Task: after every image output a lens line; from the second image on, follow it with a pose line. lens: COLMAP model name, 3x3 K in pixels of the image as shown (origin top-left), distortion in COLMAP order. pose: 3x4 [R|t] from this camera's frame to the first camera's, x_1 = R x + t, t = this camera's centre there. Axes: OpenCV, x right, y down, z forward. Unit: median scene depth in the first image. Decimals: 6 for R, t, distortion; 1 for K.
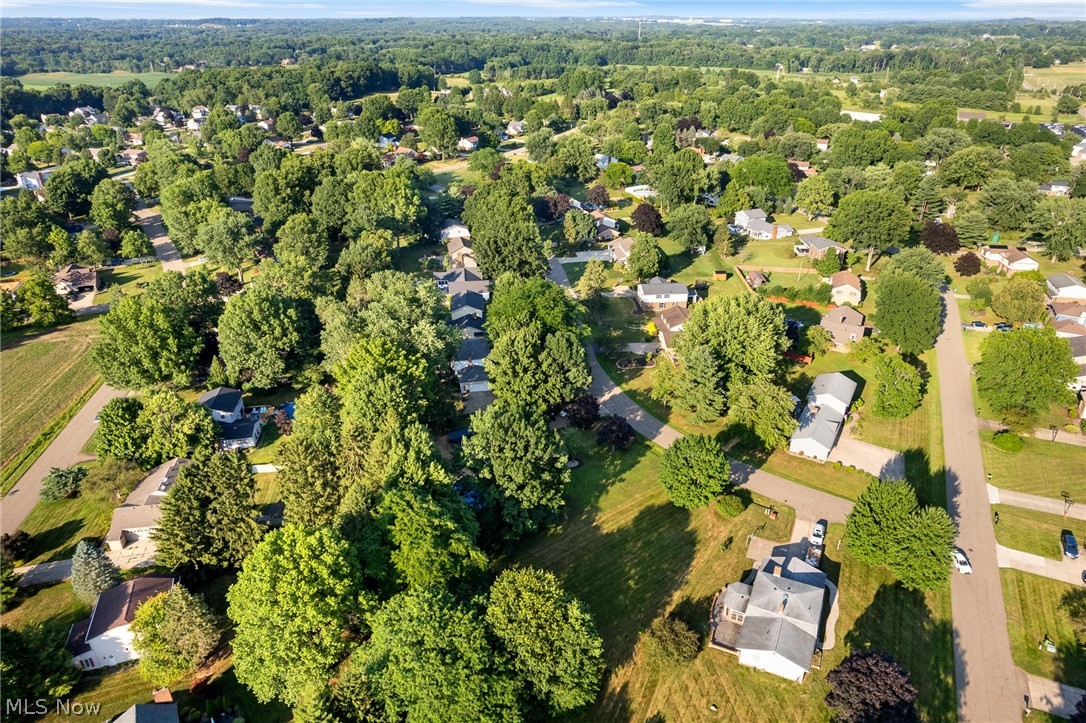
lens RADIAL K [[715.2, 0, 537.3], [0, 715.2, 360.4], [0, 0, 1]] dist [-0.067431, 0.061456]
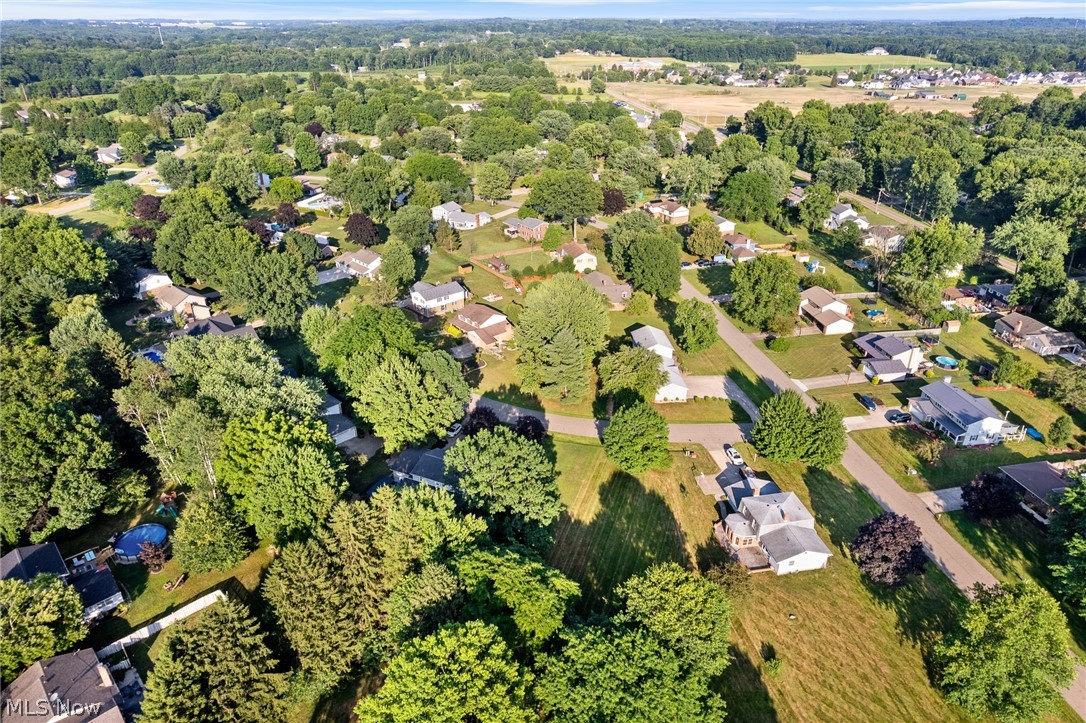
lens RADIAL K [[715.2, 0, 537.3], [0, 715.2, 360.4], [0, 0, 1]] dist [-0.067431, 0.061456]
pose [[0.813876, -0.258007, 0.520614, -0.232132], [0.259007, 0.963157, 0.072418, -0.040457], [-0.520117, 0.075903, 0.850715, 0.081755]]
